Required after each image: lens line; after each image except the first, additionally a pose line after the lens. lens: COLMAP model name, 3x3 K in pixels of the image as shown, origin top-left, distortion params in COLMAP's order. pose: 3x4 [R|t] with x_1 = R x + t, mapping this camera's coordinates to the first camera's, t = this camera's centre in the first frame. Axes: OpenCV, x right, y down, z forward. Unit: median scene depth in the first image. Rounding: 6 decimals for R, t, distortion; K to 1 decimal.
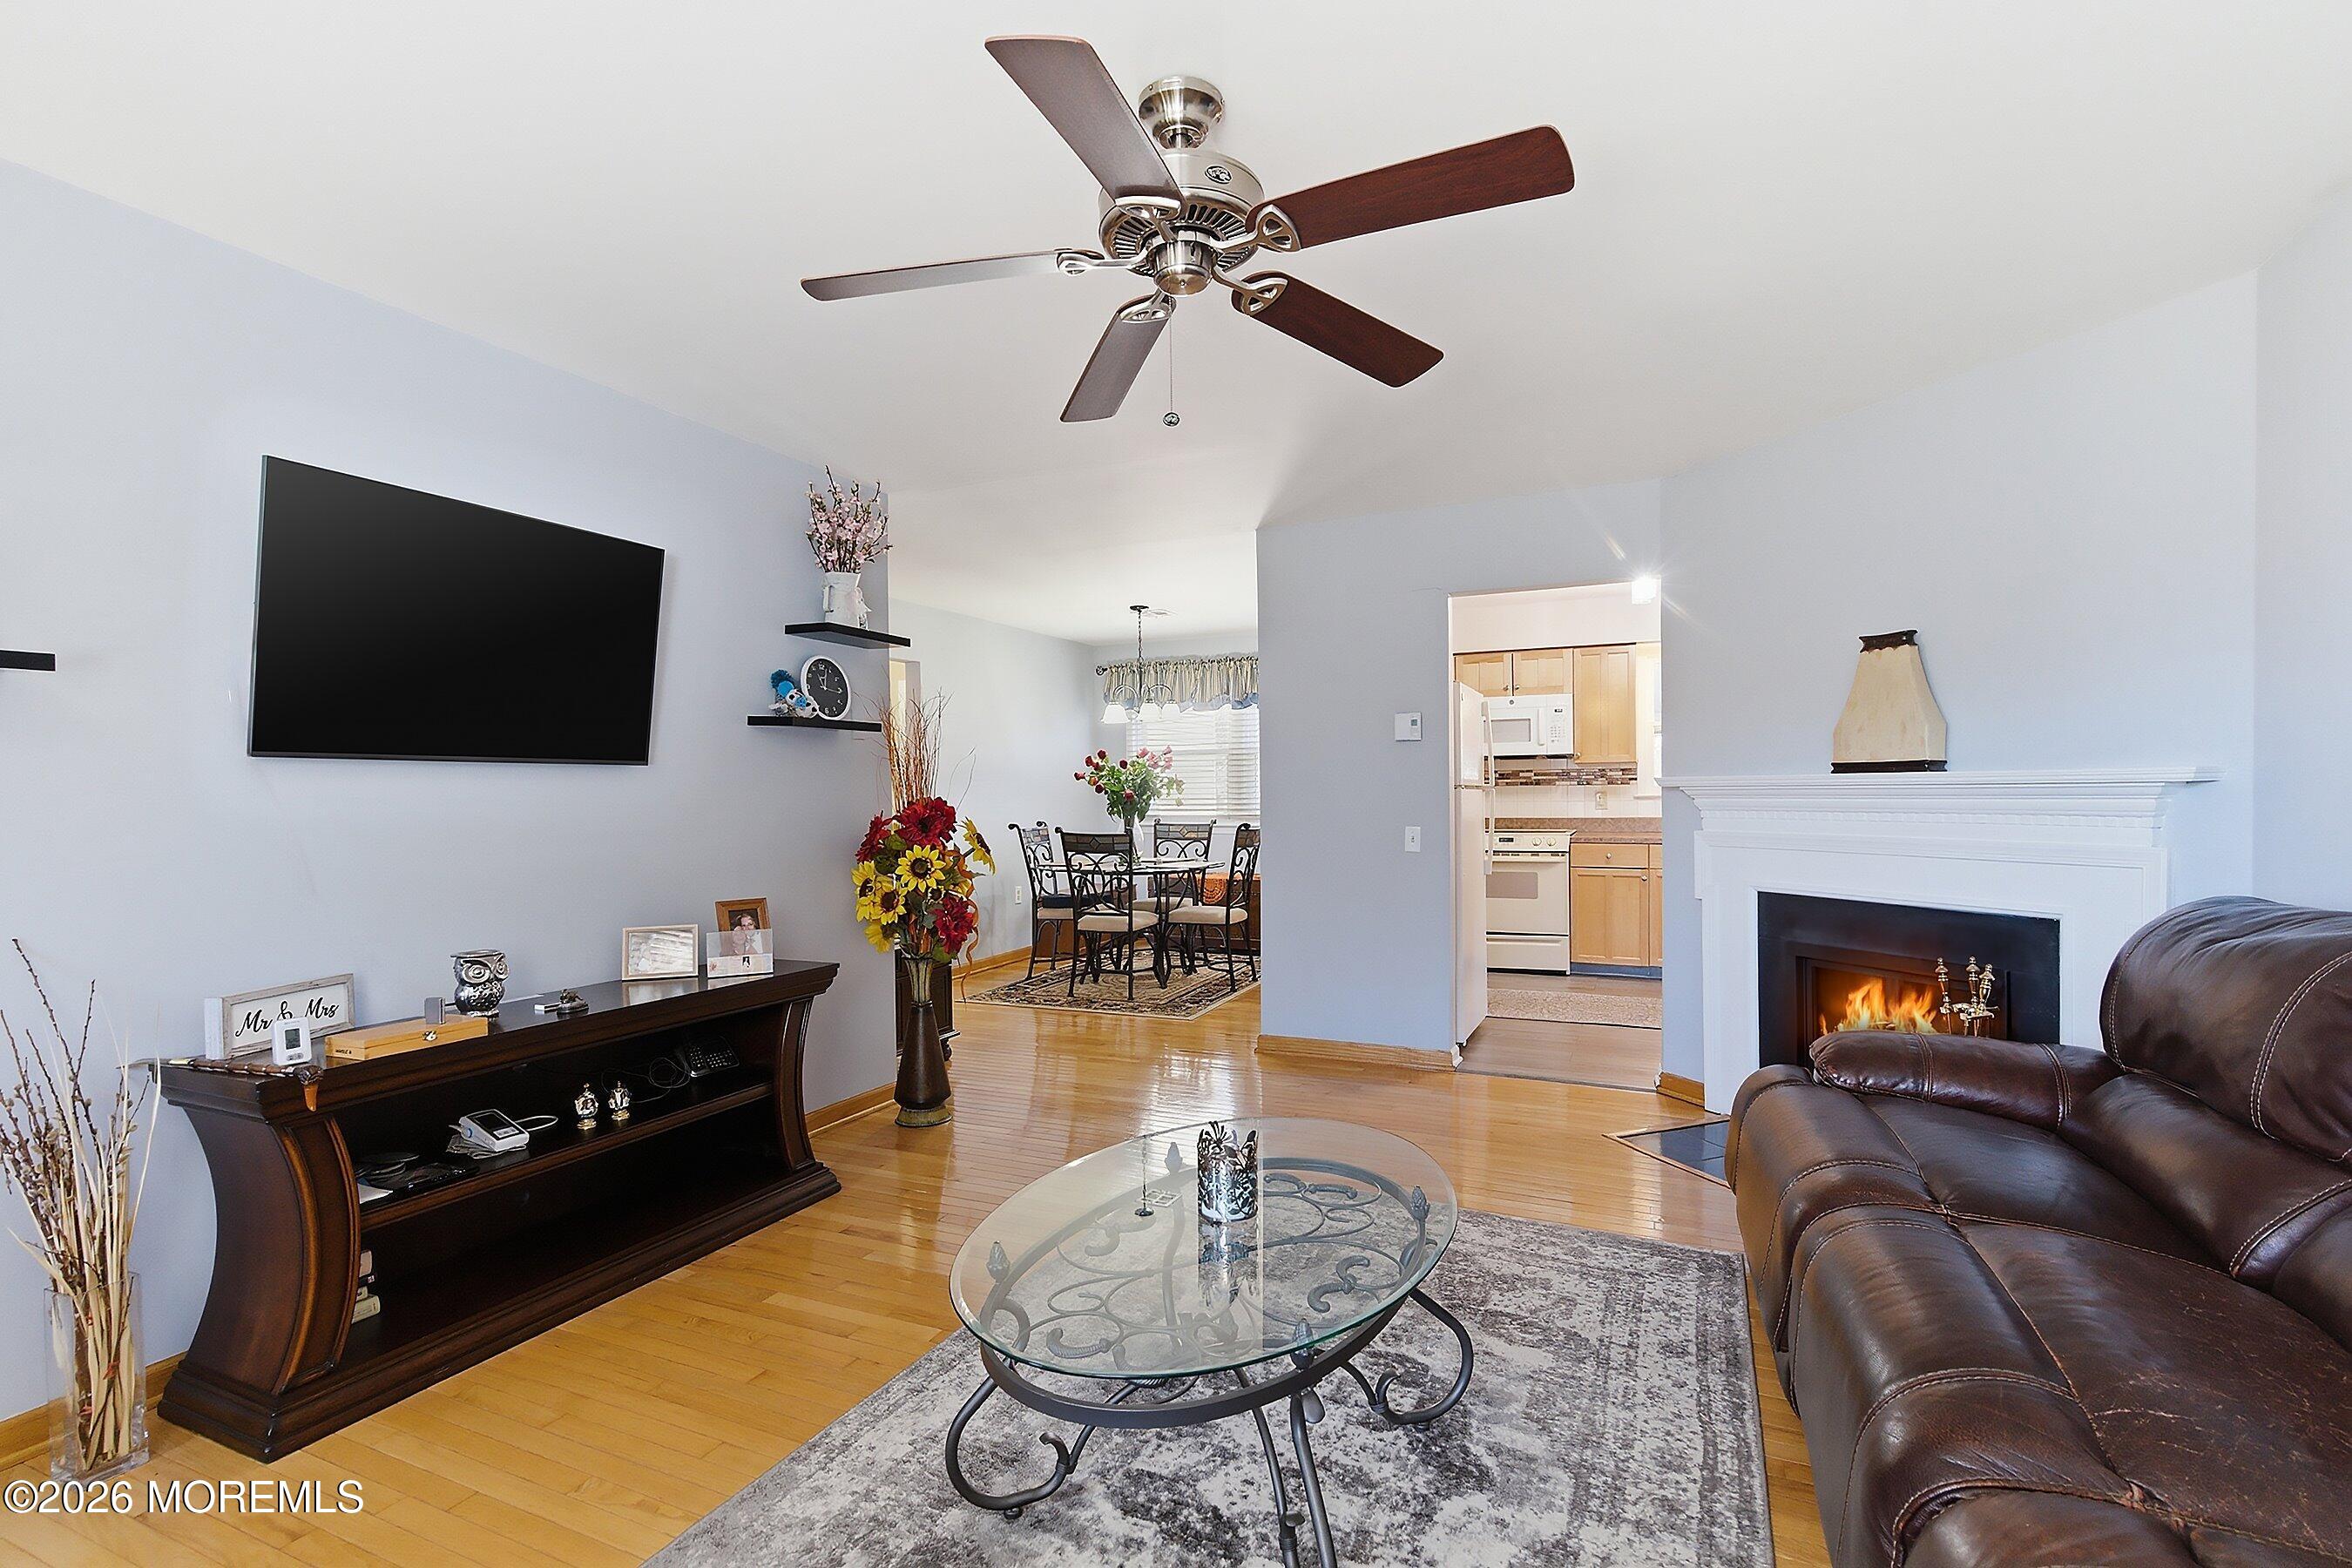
lens RADIAL K [[1084.0, 0, 1179.2], [0, 1084.0, 783.5], [0, 0, 1]] dist [0.017462, 0.000414]
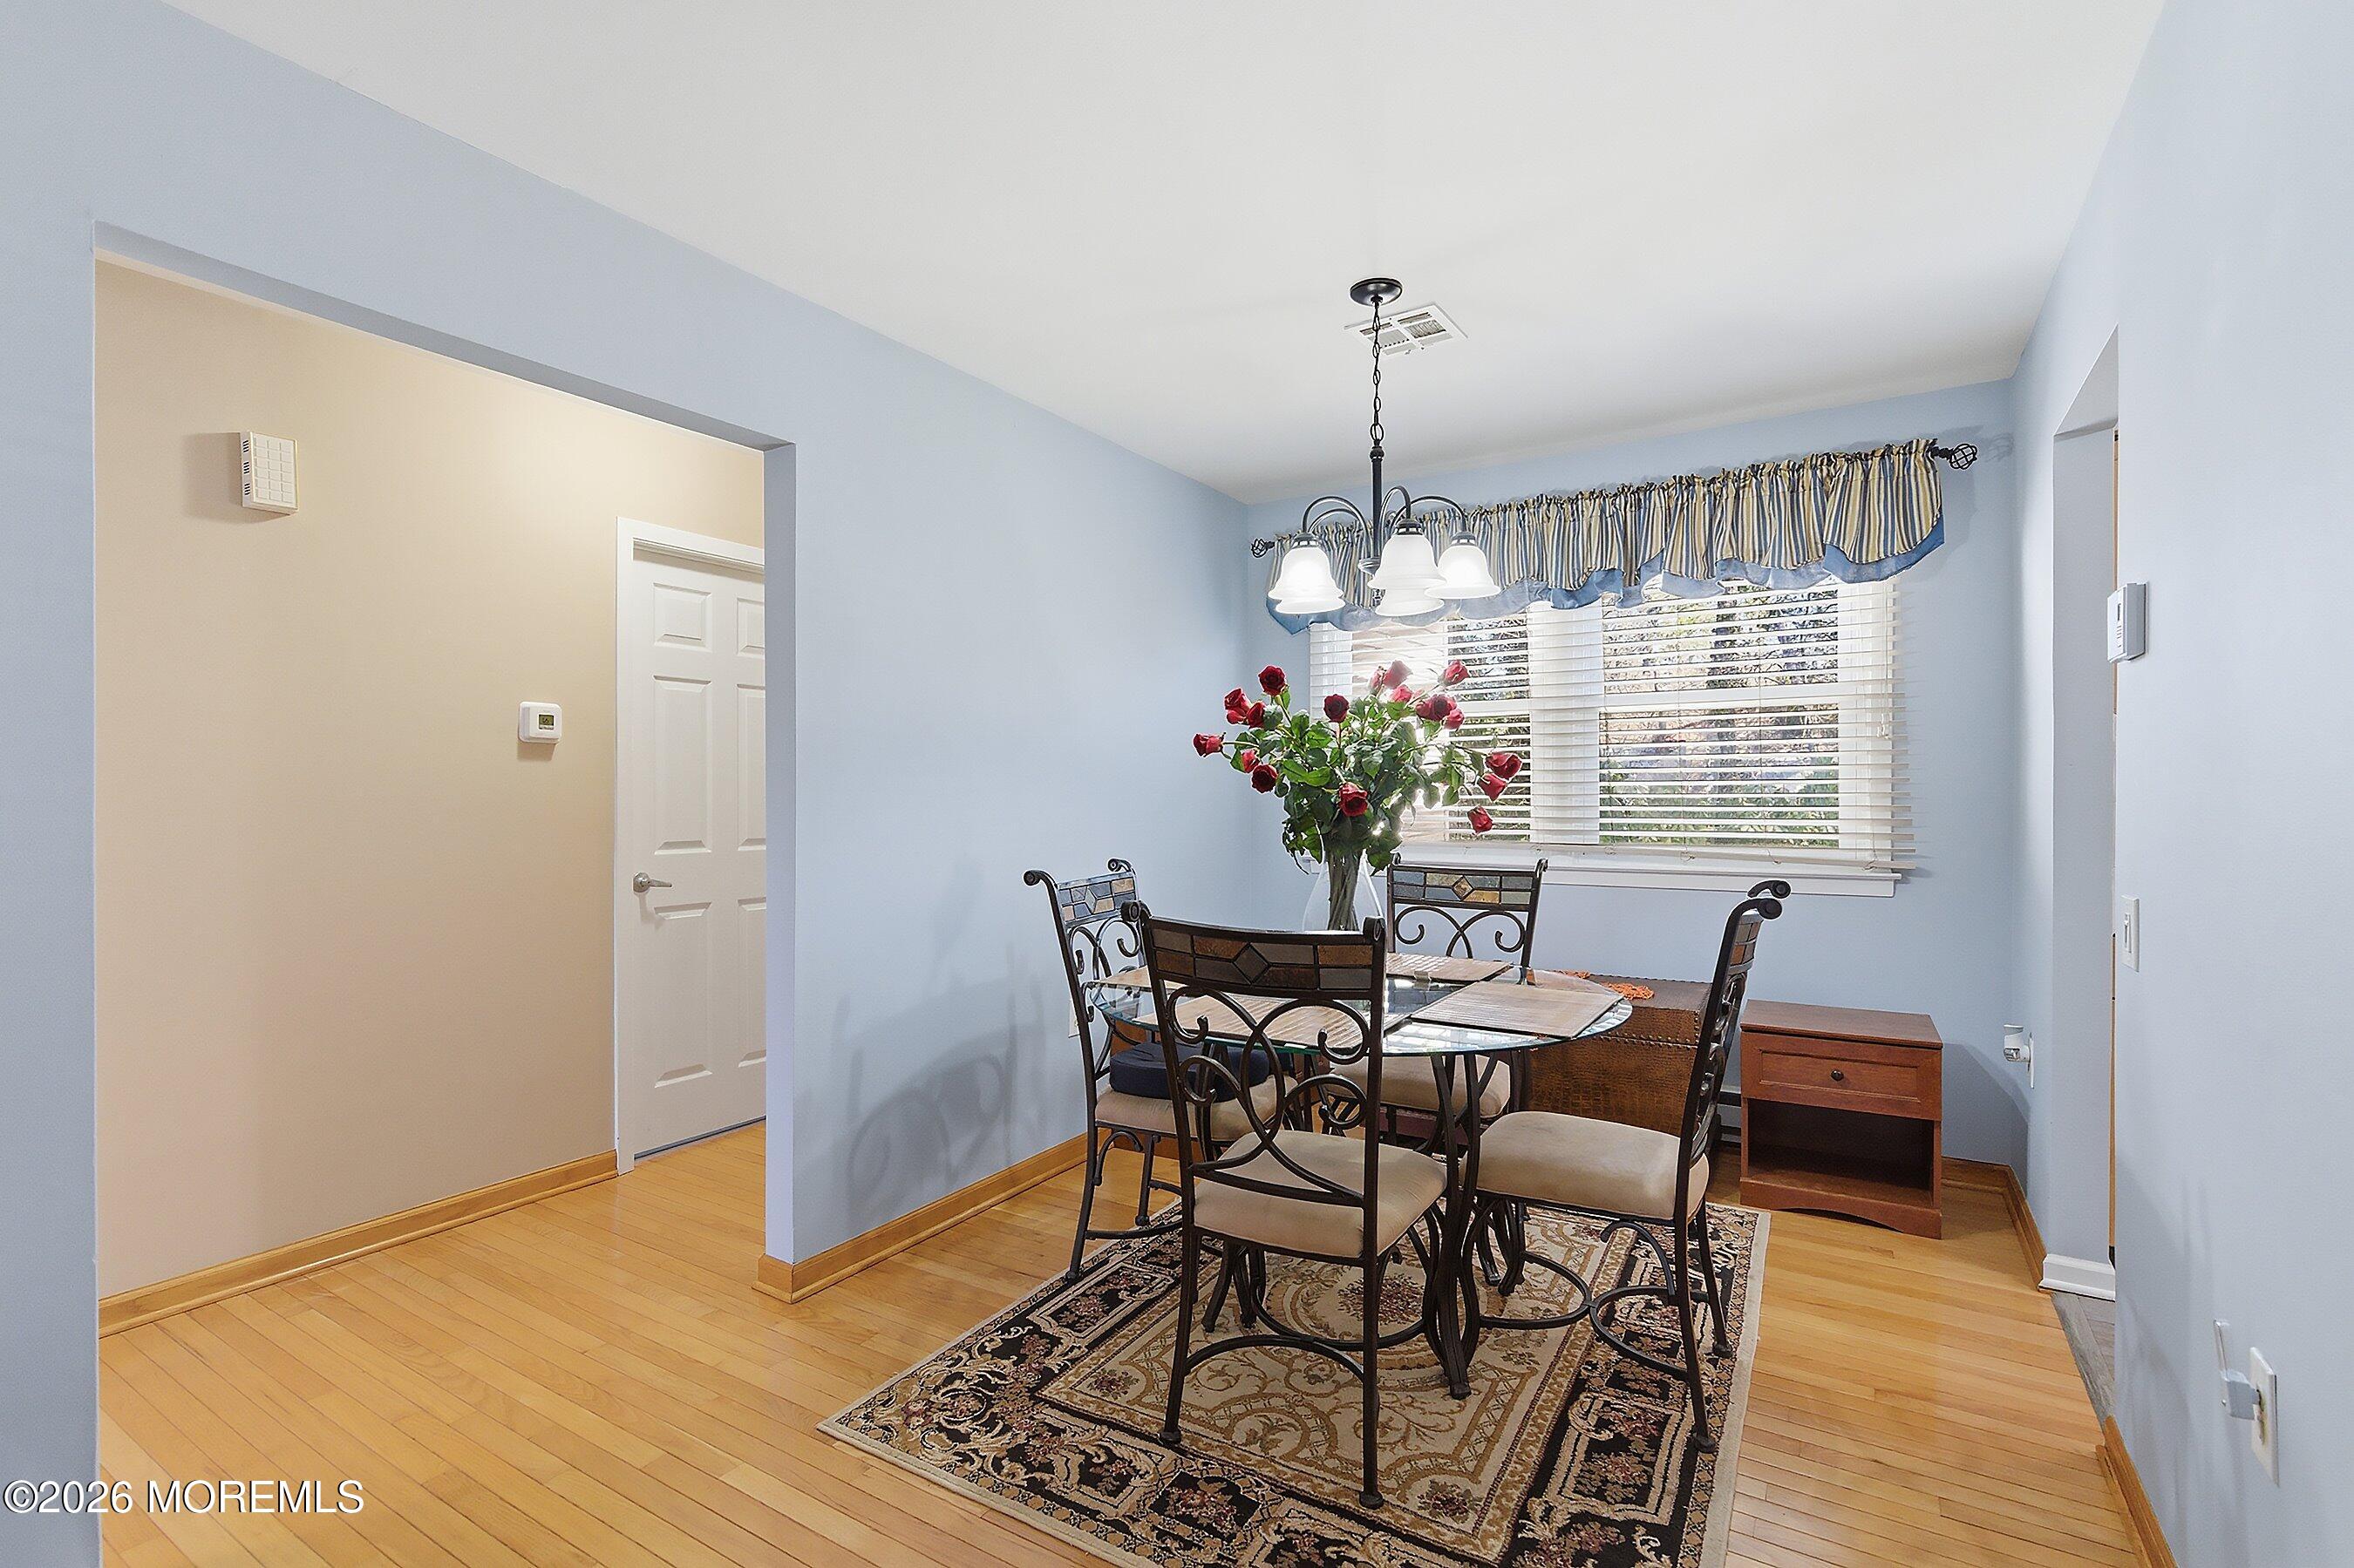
lens RADIAL K [[1084.7, 0, 1170.6], [0, 1084.7, 782.9], [0, 0, 1]] dist [0.017462, 0.000414]
pose [[0.989841, 0.008128, -0.141944, -0.052347], [-0.008132, 0.999967, 0.000551, 0.005775], [0.141944, 0.000609, 0.989875, 0.633025]]
